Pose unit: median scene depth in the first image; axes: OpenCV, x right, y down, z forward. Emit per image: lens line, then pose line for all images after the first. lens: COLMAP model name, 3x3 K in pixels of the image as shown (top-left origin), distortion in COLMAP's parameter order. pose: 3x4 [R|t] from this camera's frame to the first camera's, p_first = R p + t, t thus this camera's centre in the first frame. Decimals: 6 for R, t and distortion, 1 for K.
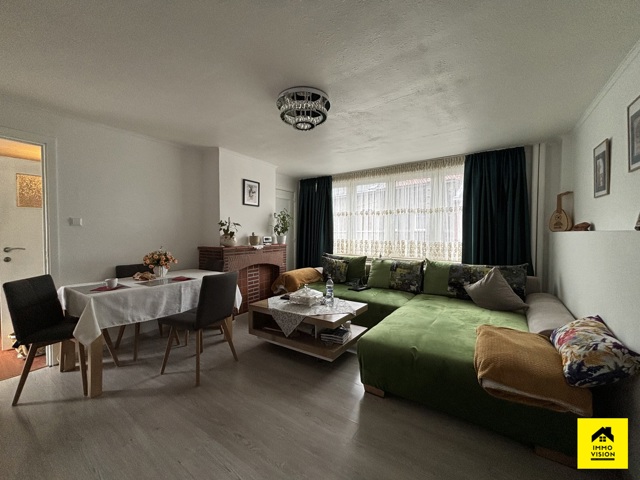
lens RADIAL K [[257.1, 0, 318.7], [0, 257.1, 238.1], [0, 0, 1]] dist [-0.002125, -0.000223]
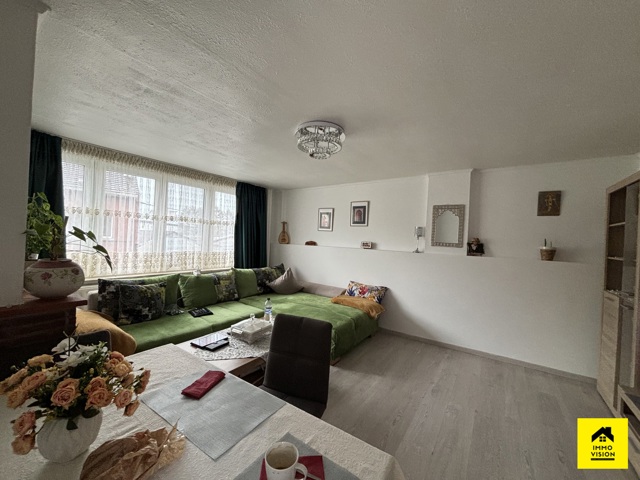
lens RADIAL K [[257.1, 0, 318.7], [0, 257.1, 238.1], [0, 0, 1]] dist [-0.002125, -0.000223]
pose [[-0.001659, 0.005326, 0.999984, -0.661730], [-0.008391, 0.999951, -0.005339, -0.043117], [-0.999963, -0.008400, -0.001614, 0.602162]]
